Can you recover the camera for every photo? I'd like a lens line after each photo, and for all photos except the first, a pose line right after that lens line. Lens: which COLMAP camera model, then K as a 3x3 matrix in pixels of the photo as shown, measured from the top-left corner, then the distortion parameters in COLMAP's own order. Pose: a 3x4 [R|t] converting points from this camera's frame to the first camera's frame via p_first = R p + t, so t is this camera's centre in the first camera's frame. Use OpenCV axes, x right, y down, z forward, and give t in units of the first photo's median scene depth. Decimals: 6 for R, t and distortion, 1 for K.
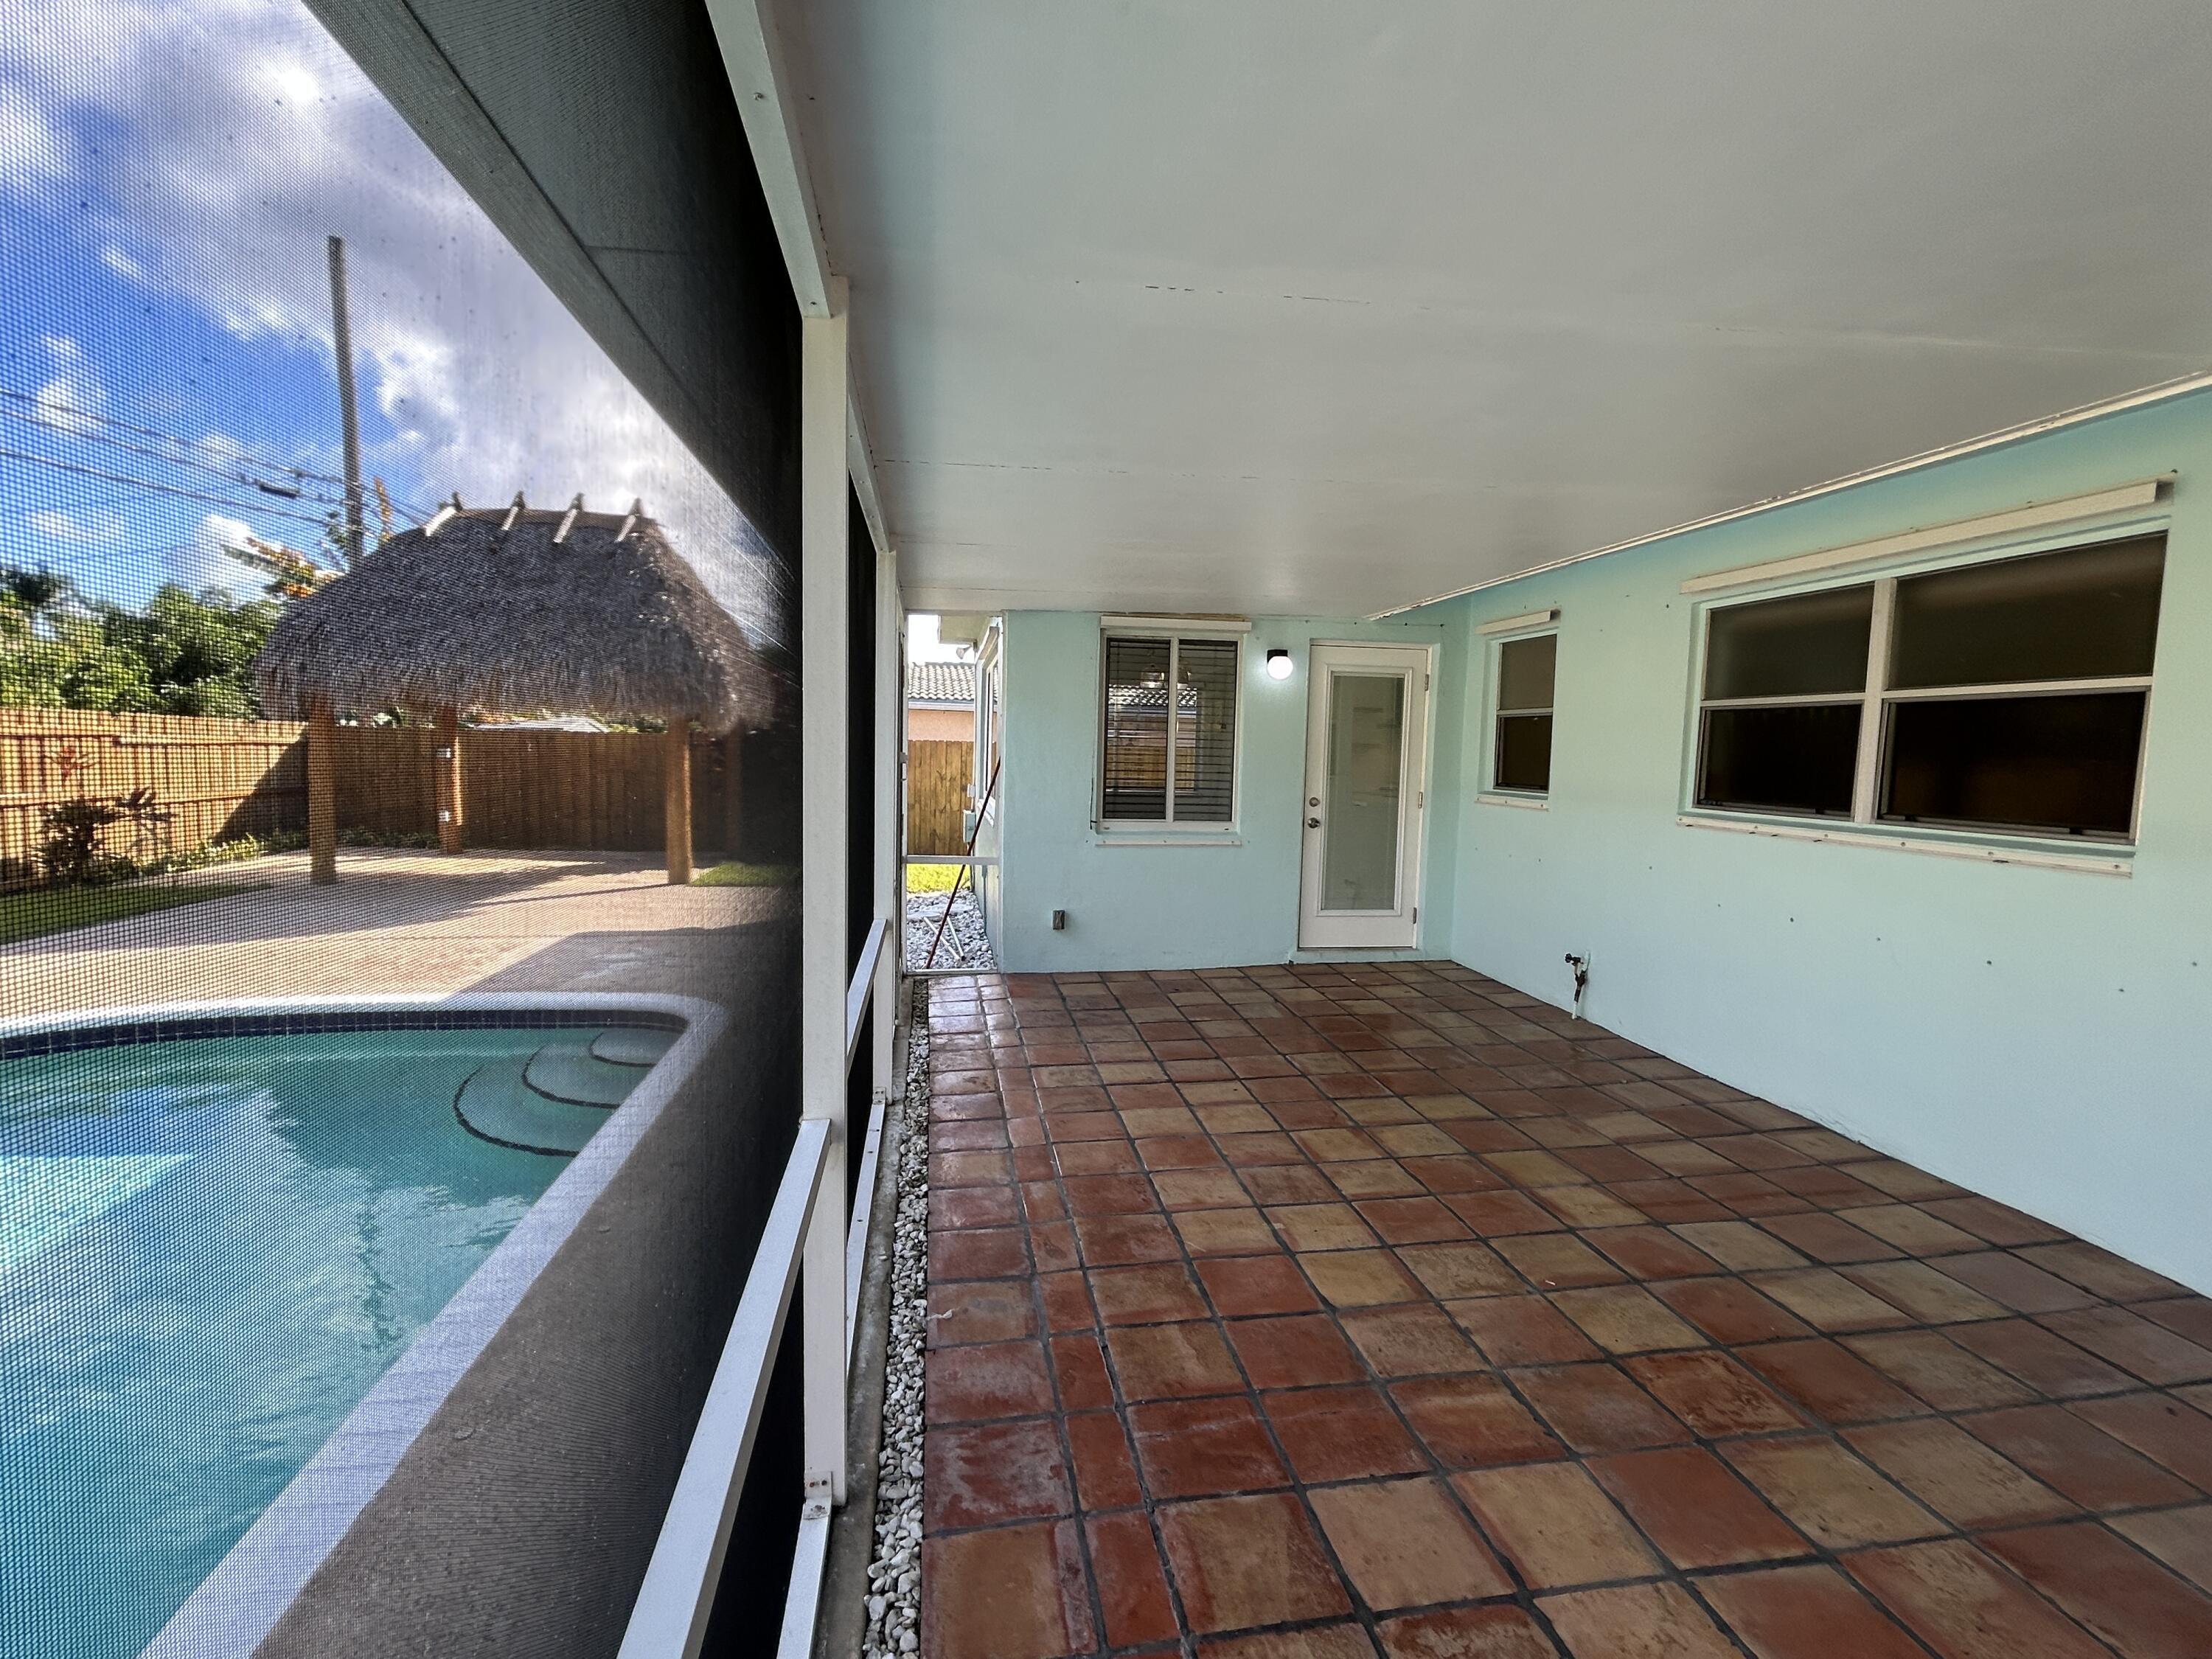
lens RADIAL K [[1019.8, 0, 1113.2], [0, 1019.8, 827.2], [0, 0, 1]] dist [-0.003755, 0.003055]
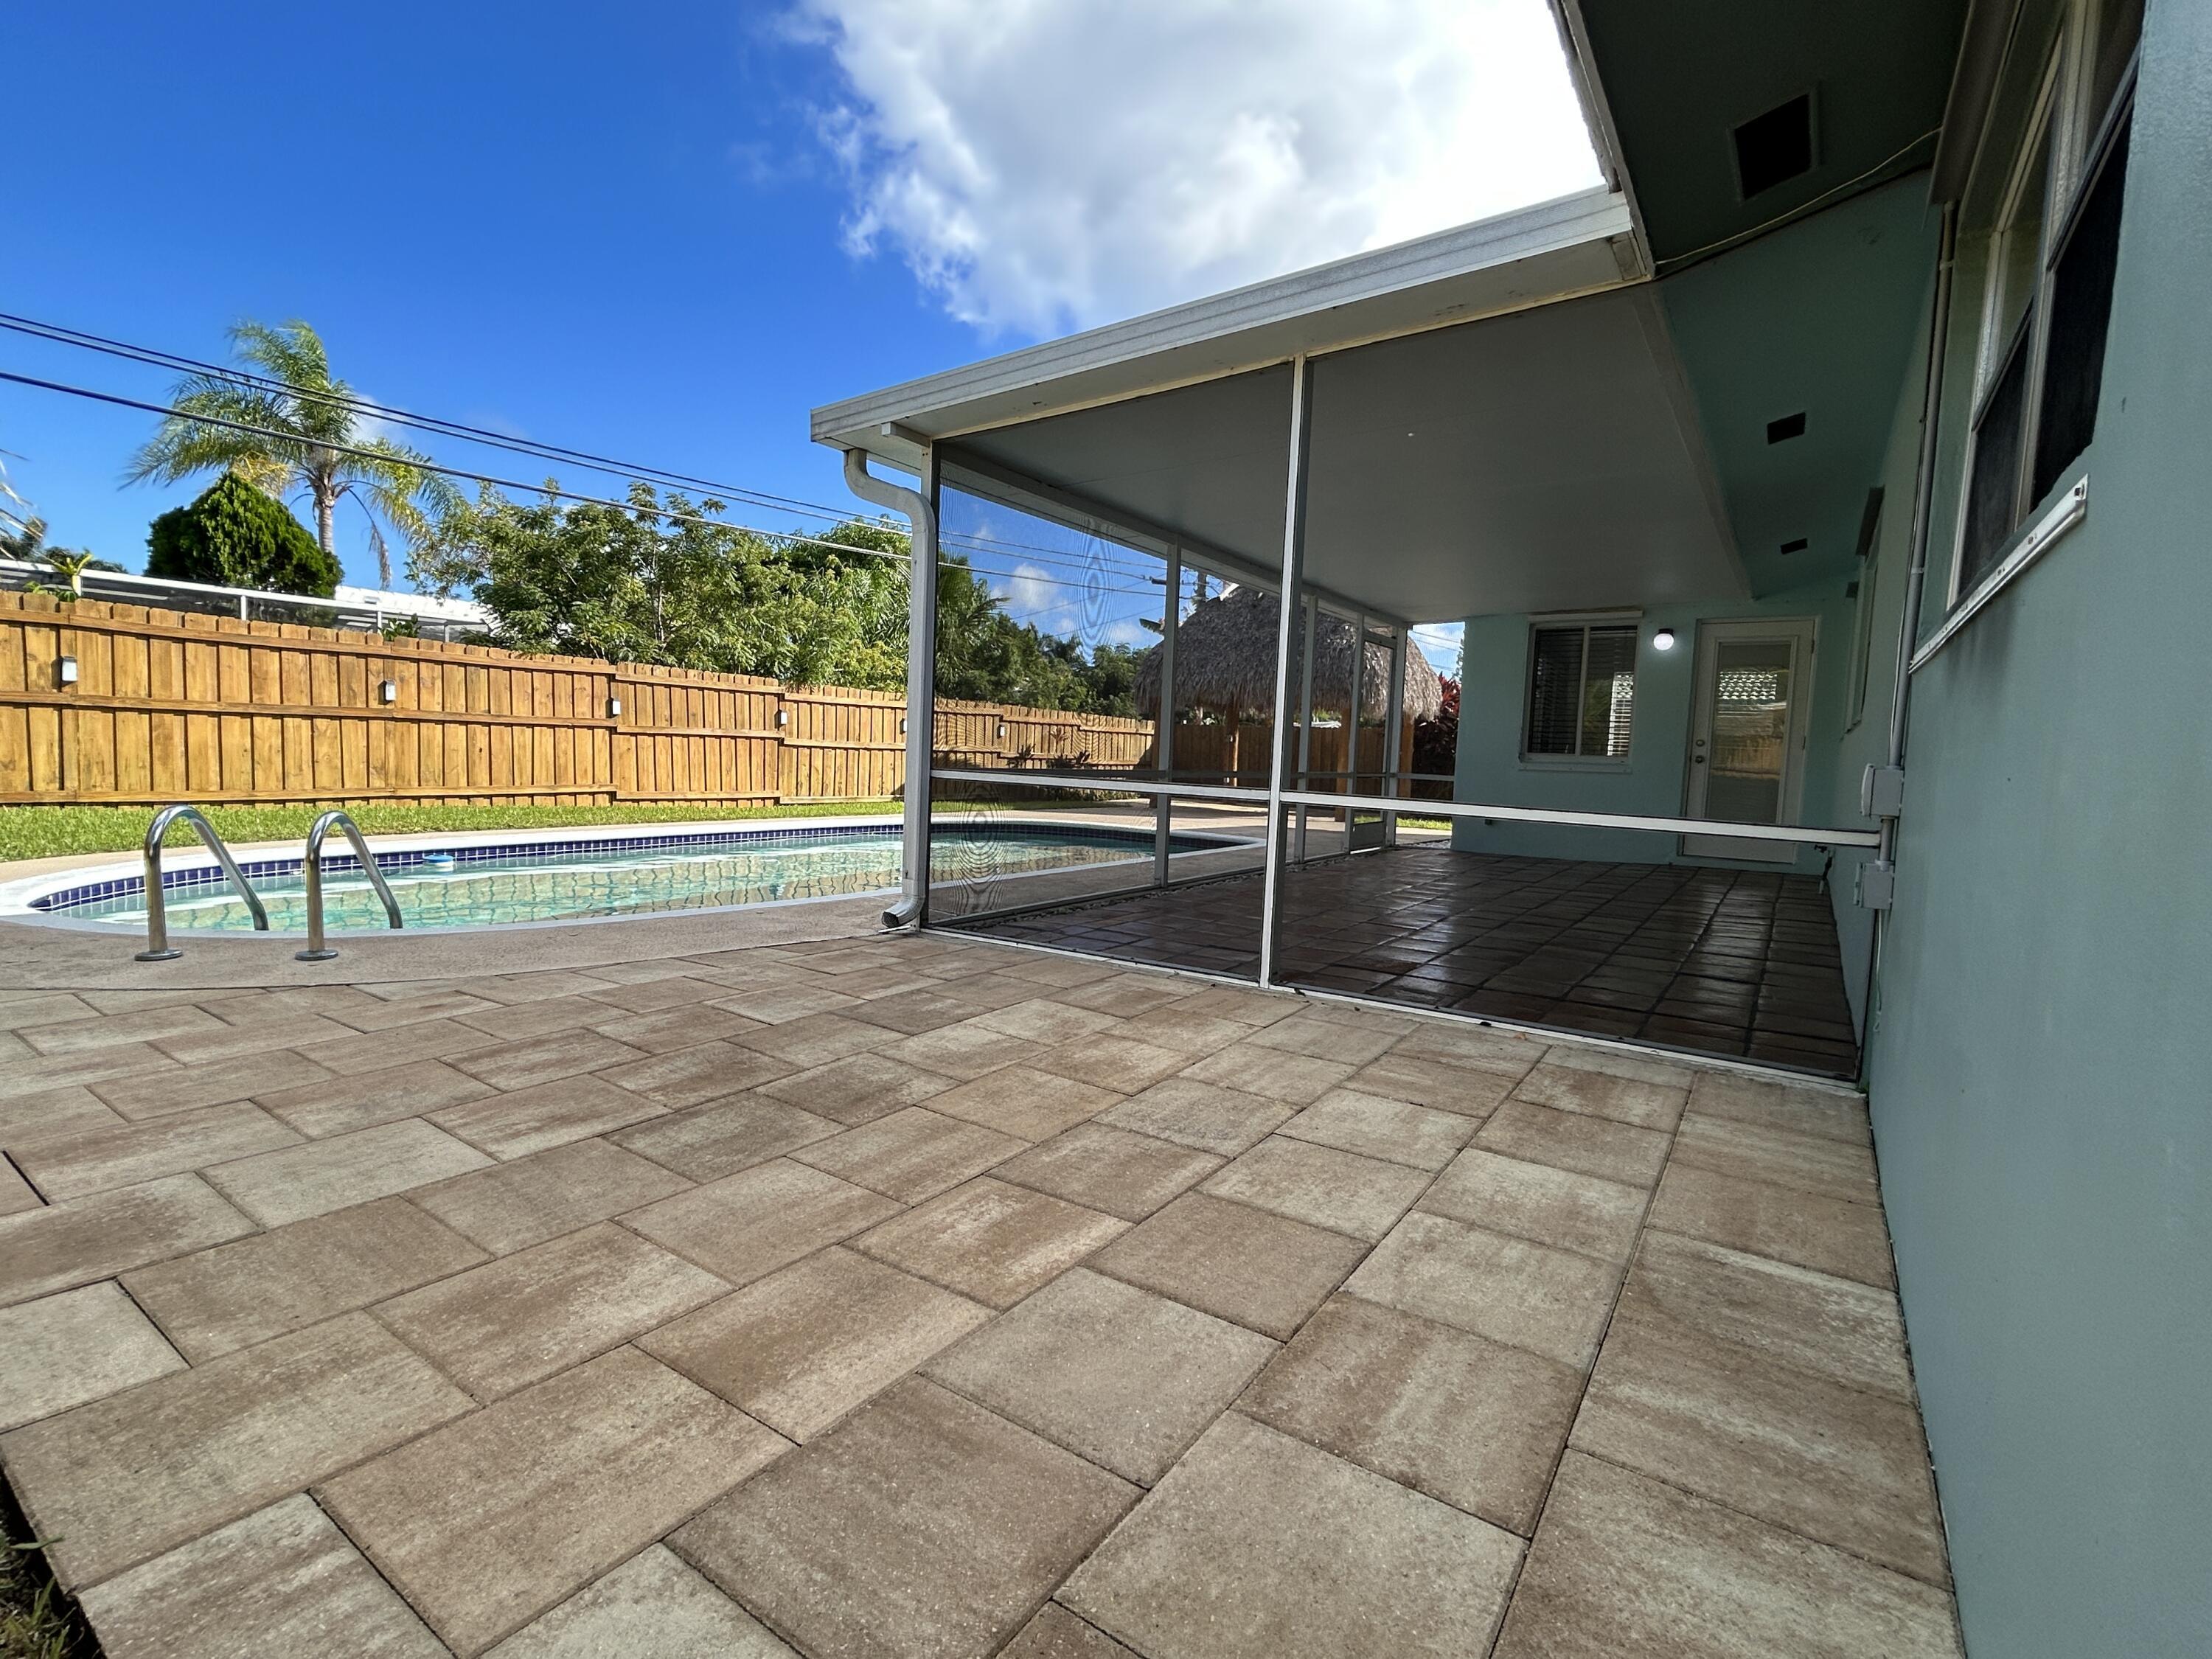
lens RADIAL K [[1019.8, 0, 1106.5], [0, 1019.8, 821.4], [0, 0, 1]] dist [-0.003755, 0.003055]
pose [[0.719289, 0.054097, -0.692601, 0.363431], [-0.078072, 0.996943, -0.003213, 0.090400], [0.690310, 0.056384, 0.721314, -0.301044]]
